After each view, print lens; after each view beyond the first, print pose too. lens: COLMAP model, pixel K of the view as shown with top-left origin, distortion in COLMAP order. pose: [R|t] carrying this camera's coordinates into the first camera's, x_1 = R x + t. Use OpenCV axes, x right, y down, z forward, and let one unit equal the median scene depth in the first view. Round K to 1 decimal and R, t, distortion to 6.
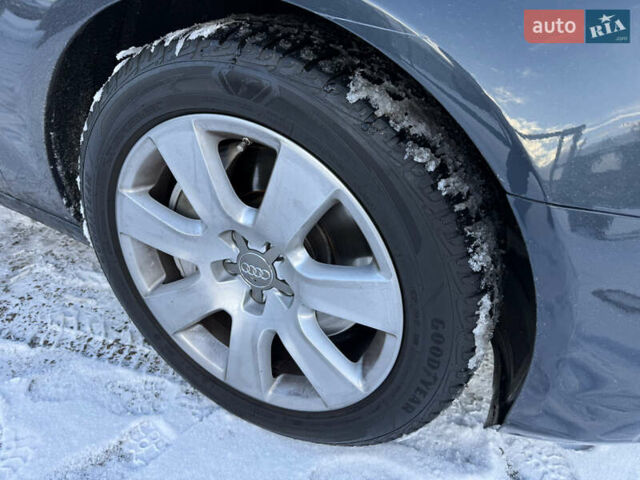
lens RADIAL K [[462.2, 0, 321.8], [0, 462.2, 250.9], [0, 0, 1]] dist [-0.007221, -0.003333]
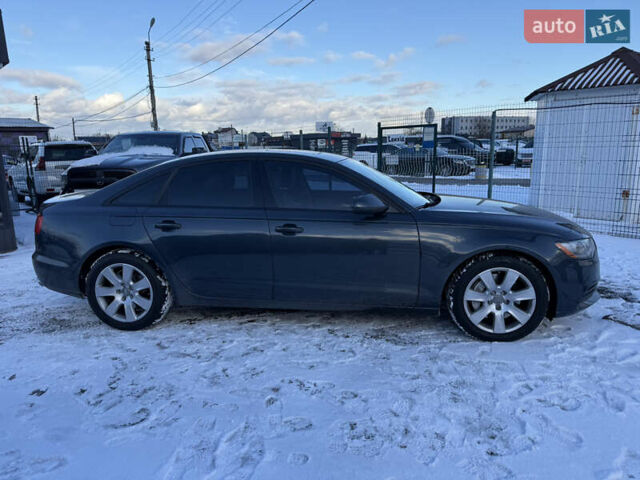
lens RADIAL K [[462.2, 0, 321.8], [0, 462.2, 250.9], [0, 0, 1]] dist [-0.007221, -0.003333]
pose [[0.927934, -0.166870, 0.333305, -3.122045], [0.281385, 0.900045, -0.332779, 0.627752], [-0.244459, 0.402584, 0.882137, -2.751579]]
